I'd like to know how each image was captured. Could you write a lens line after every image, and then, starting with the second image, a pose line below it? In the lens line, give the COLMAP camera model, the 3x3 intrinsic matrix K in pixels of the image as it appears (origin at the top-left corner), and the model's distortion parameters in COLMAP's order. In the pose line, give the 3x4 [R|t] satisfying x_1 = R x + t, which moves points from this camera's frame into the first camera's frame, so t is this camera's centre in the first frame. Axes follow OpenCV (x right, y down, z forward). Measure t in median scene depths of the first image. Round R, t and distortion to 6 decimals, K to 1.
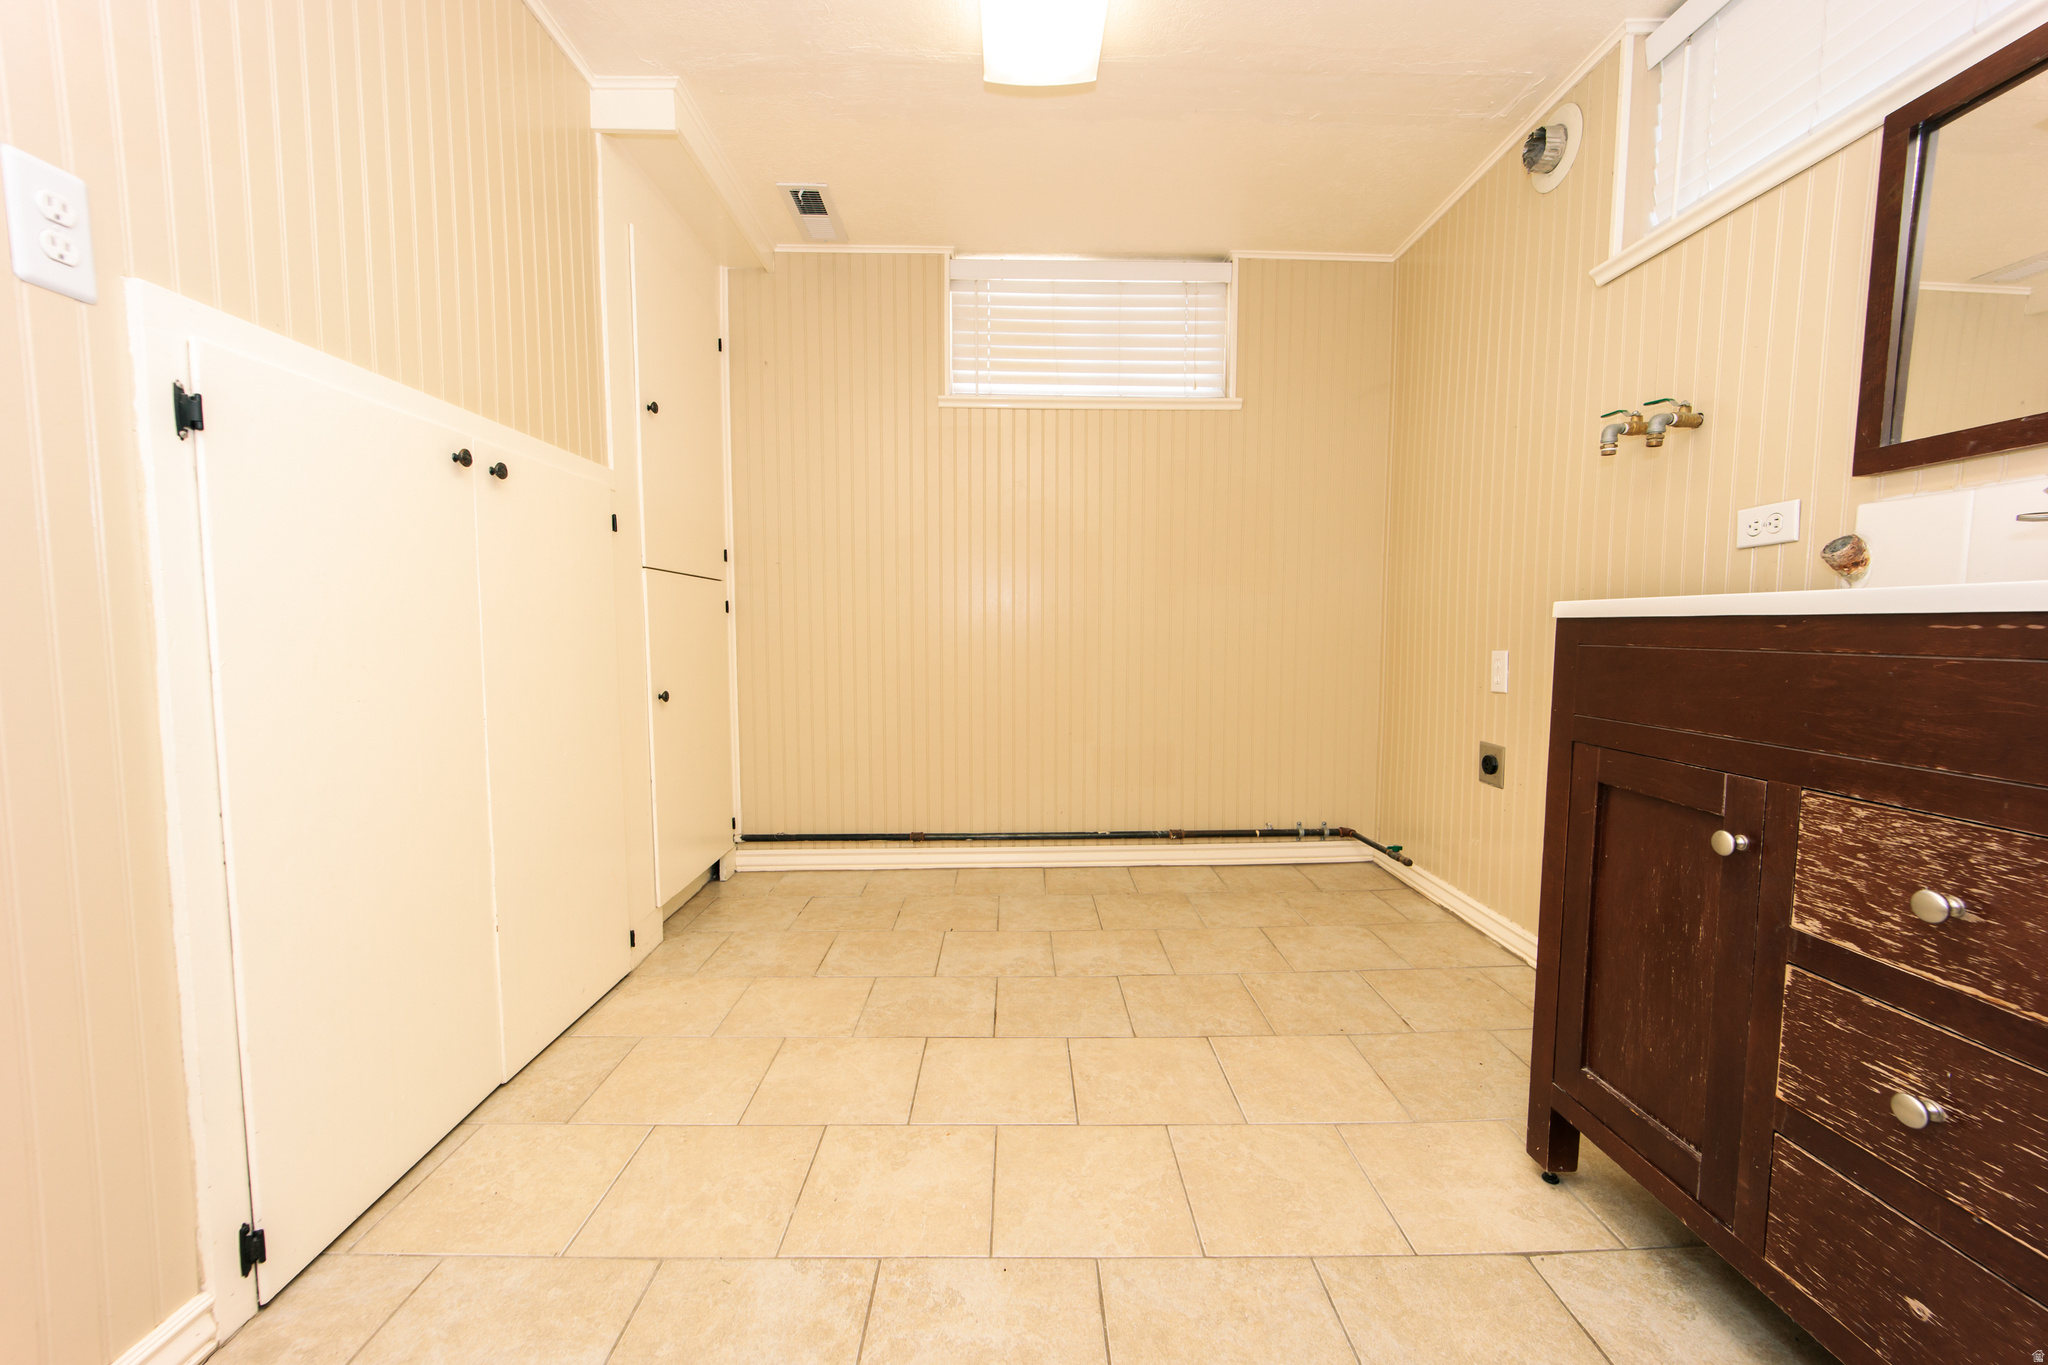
lens RADIAL K [[812.5, 0, 1028.2], [0, 812.5, 688.9], [0, 0, 1]] dist [0.000120, -0.000965]
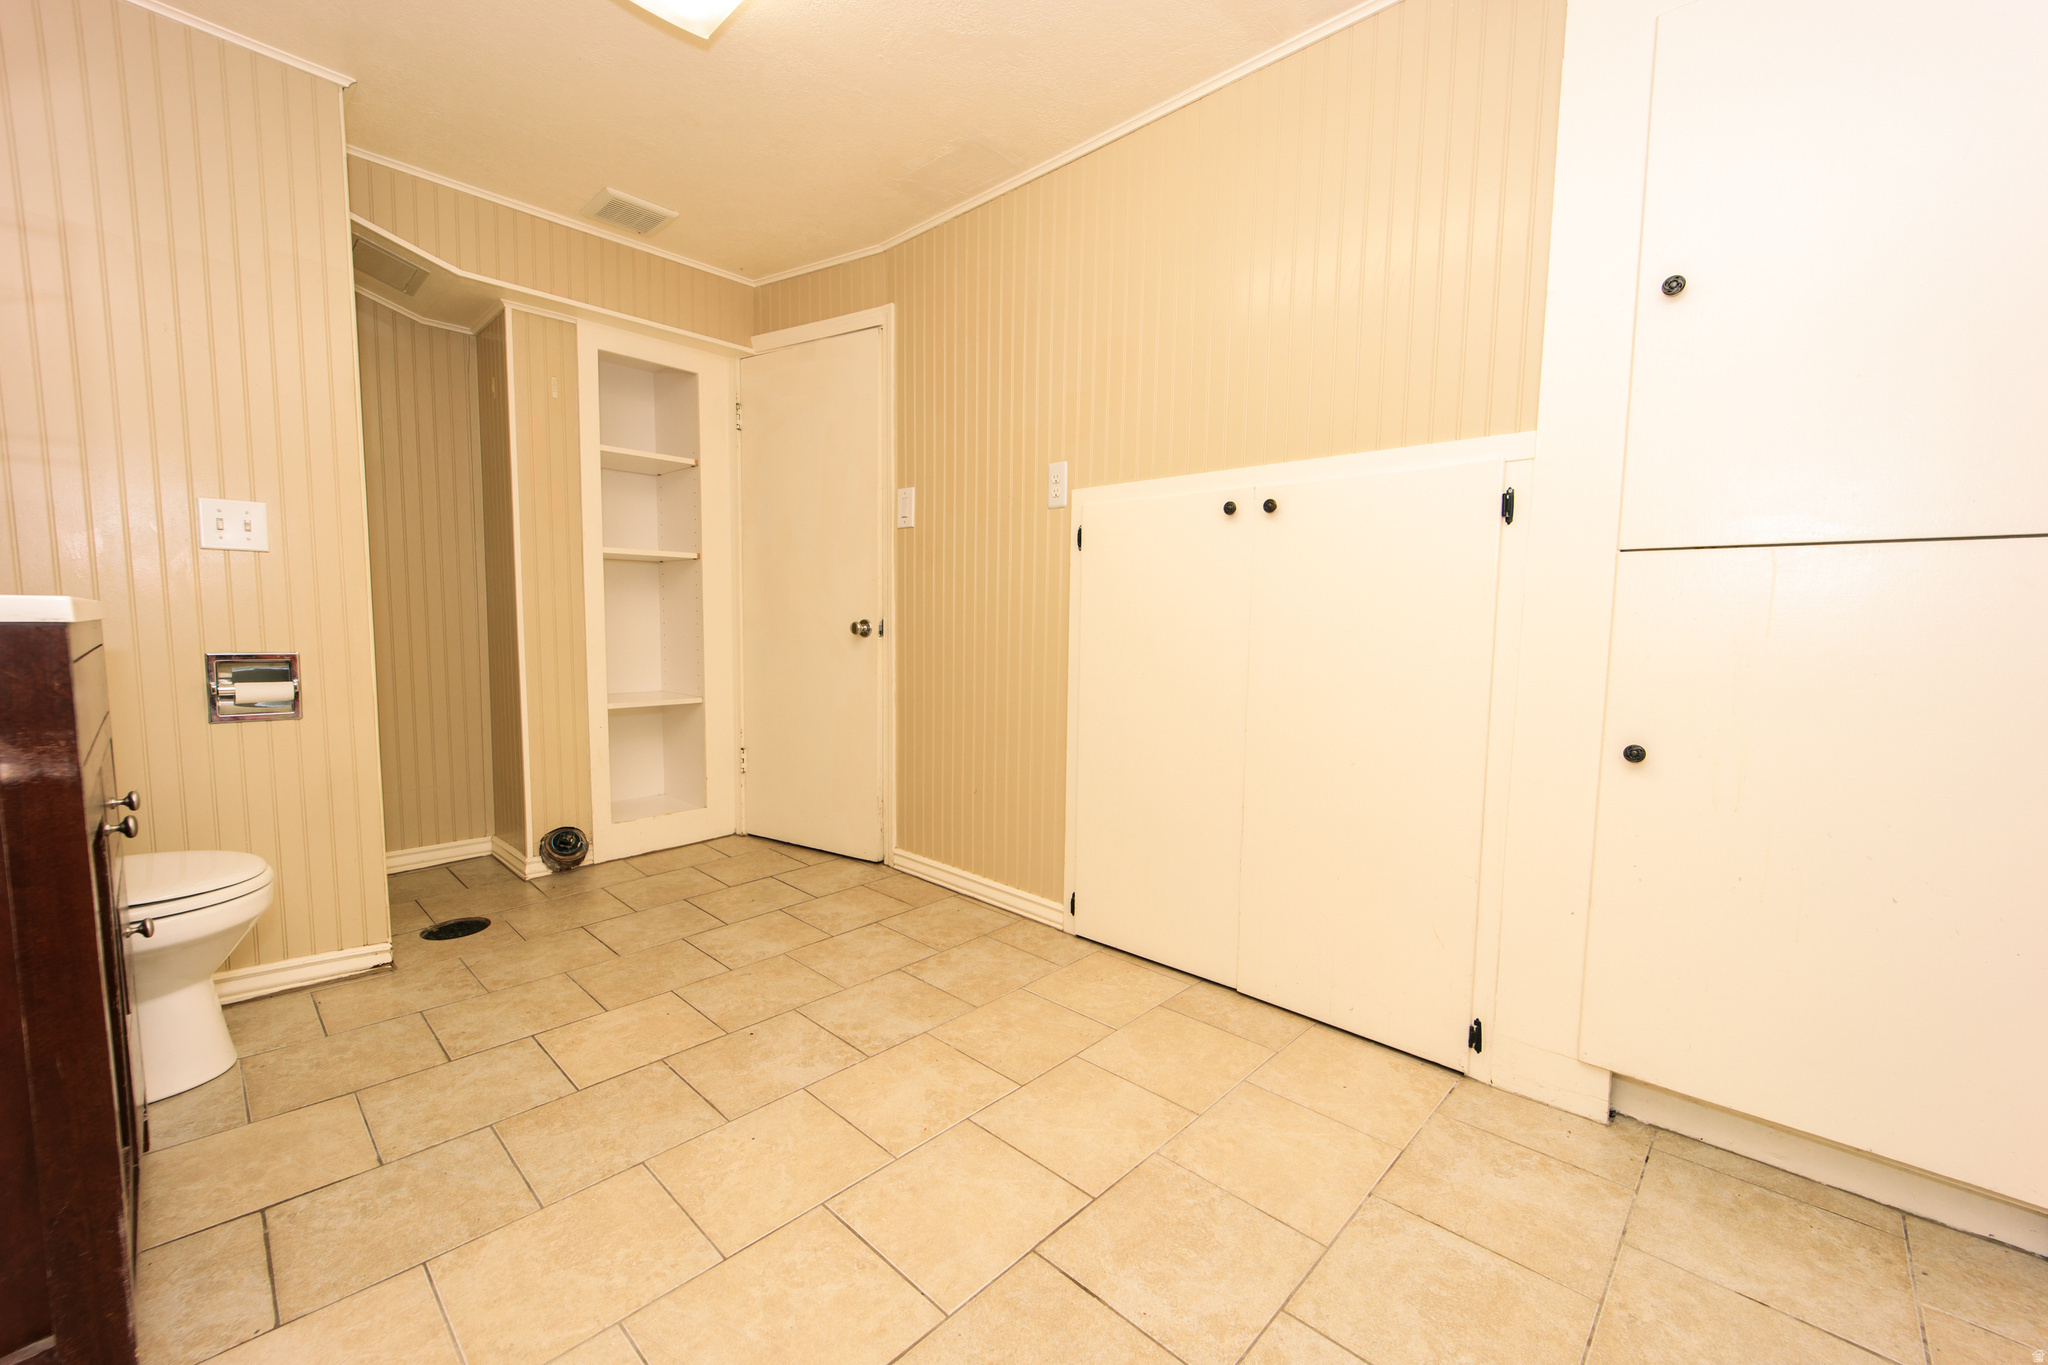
lens RADIAL K [[812.5, 0, 1028.0], [0, 812.5, 686.8], [0, 0, 1]] dist [0.000120, -0.000965]
pose [[-0.702312, 0.053251, -0.709875, 0.505132], [-0.064417, 0.988353, 0.137872, -0.153056], [0.708949, 0.142557, -0.690702, 1.704966]]
